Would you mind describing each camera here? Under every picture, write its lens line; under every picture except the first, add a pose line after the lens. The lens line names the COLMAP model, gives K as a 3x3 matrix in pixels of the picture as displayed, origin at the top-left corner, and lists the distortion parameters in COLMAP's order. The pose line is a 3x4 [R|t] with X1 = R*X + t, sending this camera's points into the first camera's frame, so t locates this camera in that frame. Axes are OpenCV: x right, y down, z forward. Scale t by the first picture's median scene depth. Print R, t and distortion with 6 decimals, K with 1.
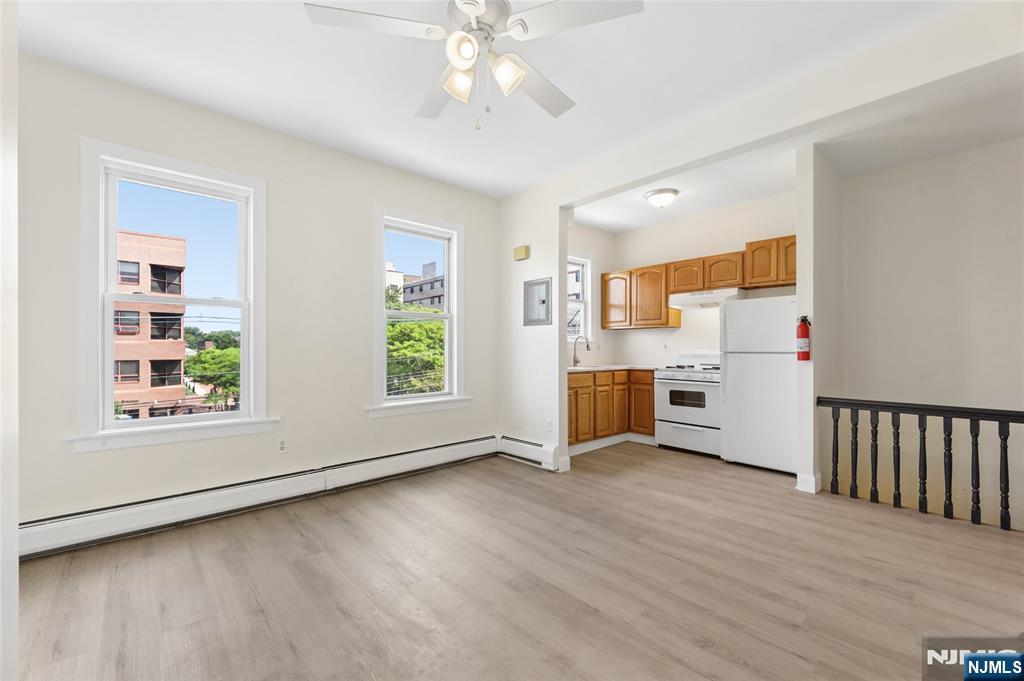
lens RADIAL K [[418.2, 0, 504.9], [0, 418.2, 348.9], [0, 0, 1]] dist [-0.009479, -0.000221]
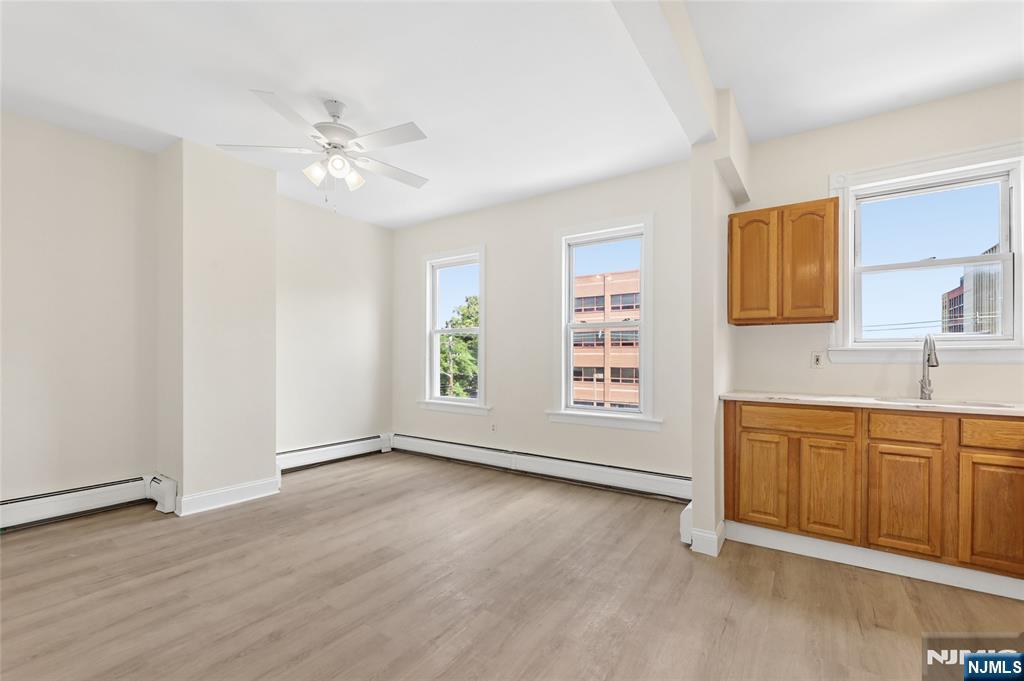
lens RADIAL K [[430.3, 0, 504.6], [0, 430.3, 357.5], [0, 0, 1]] dist [-0.000540, 0.000002]
pose [[0.251404, 0.003778, -0.967875, 0.691642], [-0.008209, 0.999965, 0.001771, -0.005993], [0.967847, 0.007500, 0.251426, 0.524342]]
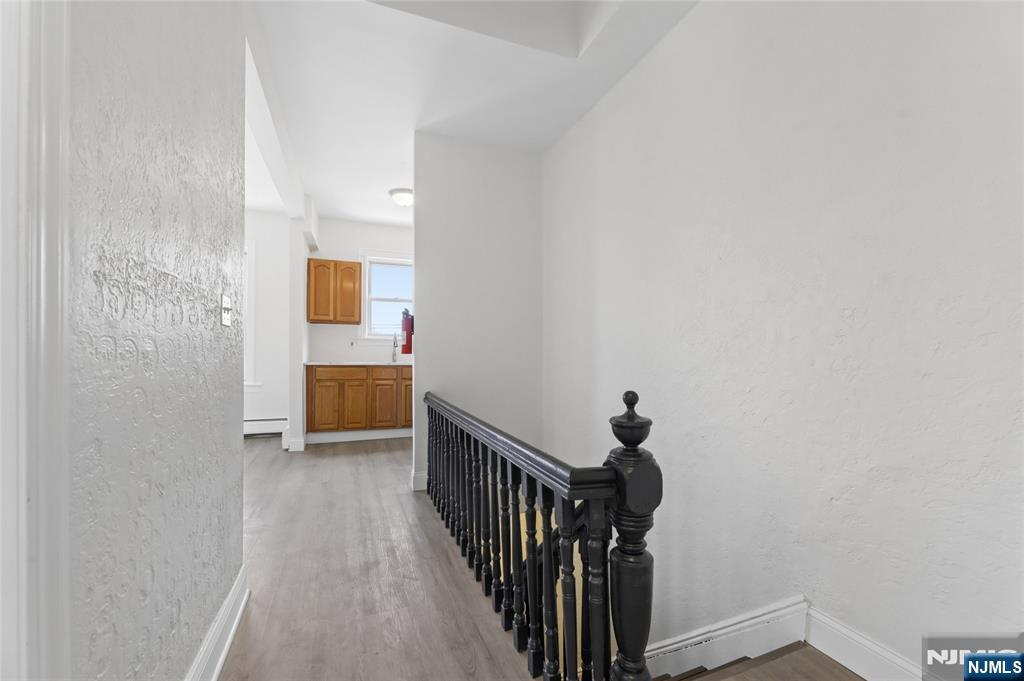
lens RADIAL K [[418.2, 0, 504.9], [0, 418.2, 348.9], [0, 0, 1]] dist [-0.009479, -0.000221]
pose [[0.941962, 0.009869, -0.335575, 1.039116], [-0.012171, 0.999915, -0.004758, 0.012163], [0.335499, 0.008566, 0.942002, 0.113926]]
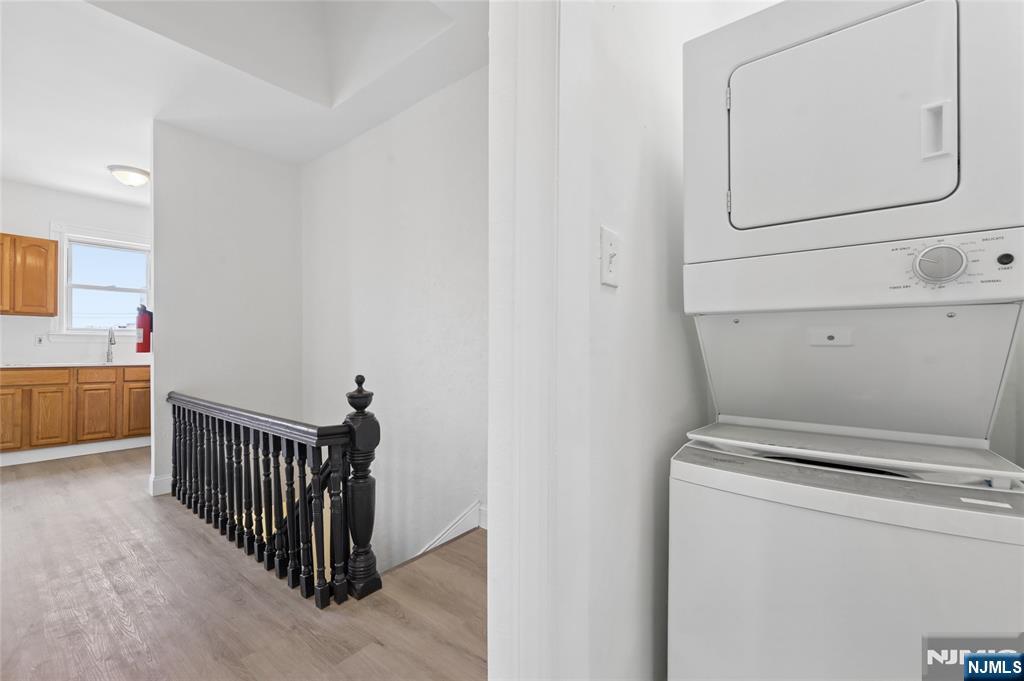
lens RADIAL K [[418.2, 0, 504.9], [0, 418.2, 348.9], [0, 0, 1]] dist [-0.009479, -0.000221]
pose [[0.981171, 0.008144, 0.192969, 1.090447], [-0.007733, 0.999966, -0.002885, 0.010572], [-0.192986, 0.001338, 0.981201, -0.057920]]
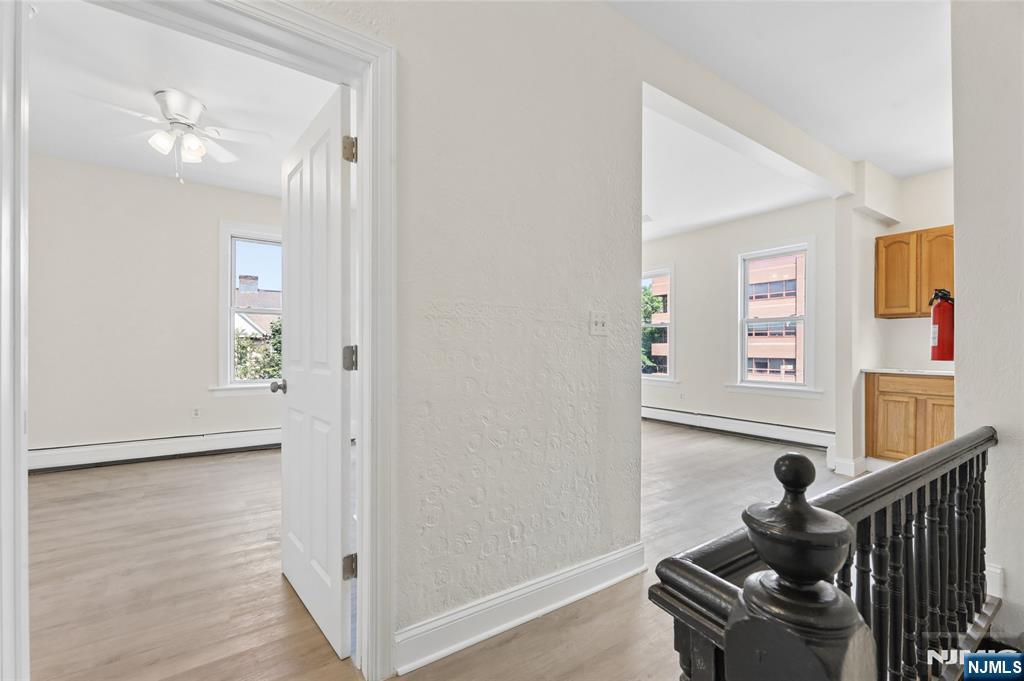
lens RADIAL K [[418.2, 0, 504.9], [0, 418.2, 348.9], [0, 0, 1]] dist [-0.009479, -0.000221]
pose [[-0.132554, 0.005186, -0.991162, 1.157748], [-0.006905, 0.999957, 0.006156, 0.006571], [0.991152, 0.007660, -0.132513, 0.350572]]
